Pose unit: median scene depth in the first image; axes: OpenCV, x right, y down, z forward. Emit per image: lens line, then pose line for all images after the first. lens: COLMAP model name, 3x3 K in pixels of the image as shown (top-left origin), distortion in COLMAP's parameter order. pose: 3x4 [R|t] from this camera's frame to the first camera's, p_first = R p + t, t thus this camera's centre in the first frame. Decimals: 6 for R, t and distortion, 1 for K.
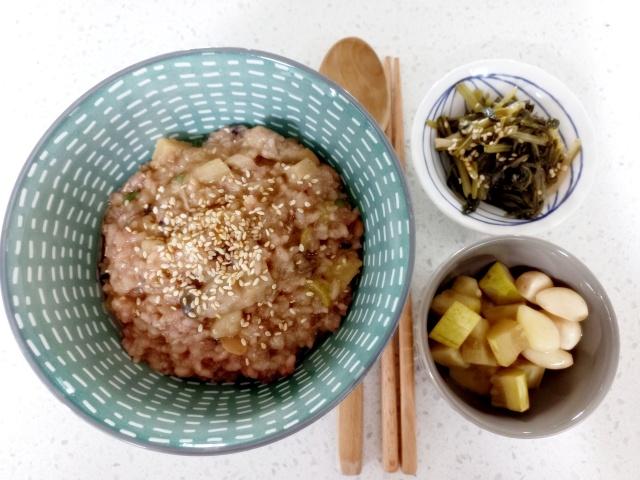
lens RADIAL K [[481.3, 0, 320.0], [0, 481.3, 240.0], [0, 0, 1]] dist [-0.004700, -0.011813]
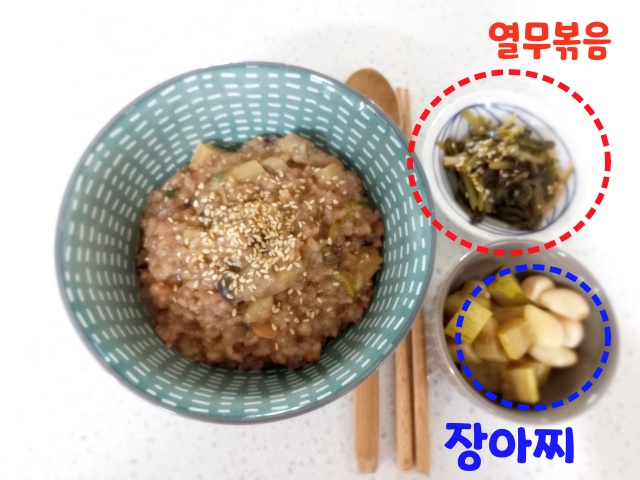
lens RADIAL K [[481.3, 0, 320.0], [0, 481.3, 240.0], [0, 0, 1]] dist [-0.004700, -0.011813]
pose [[0.999188, 0.024112, 0.032271, -0.093051], [-0.020296, 0.993301, -0.113755, 0.134684], [-0.034797, 0.113008, 0.992985, -0.077617]]
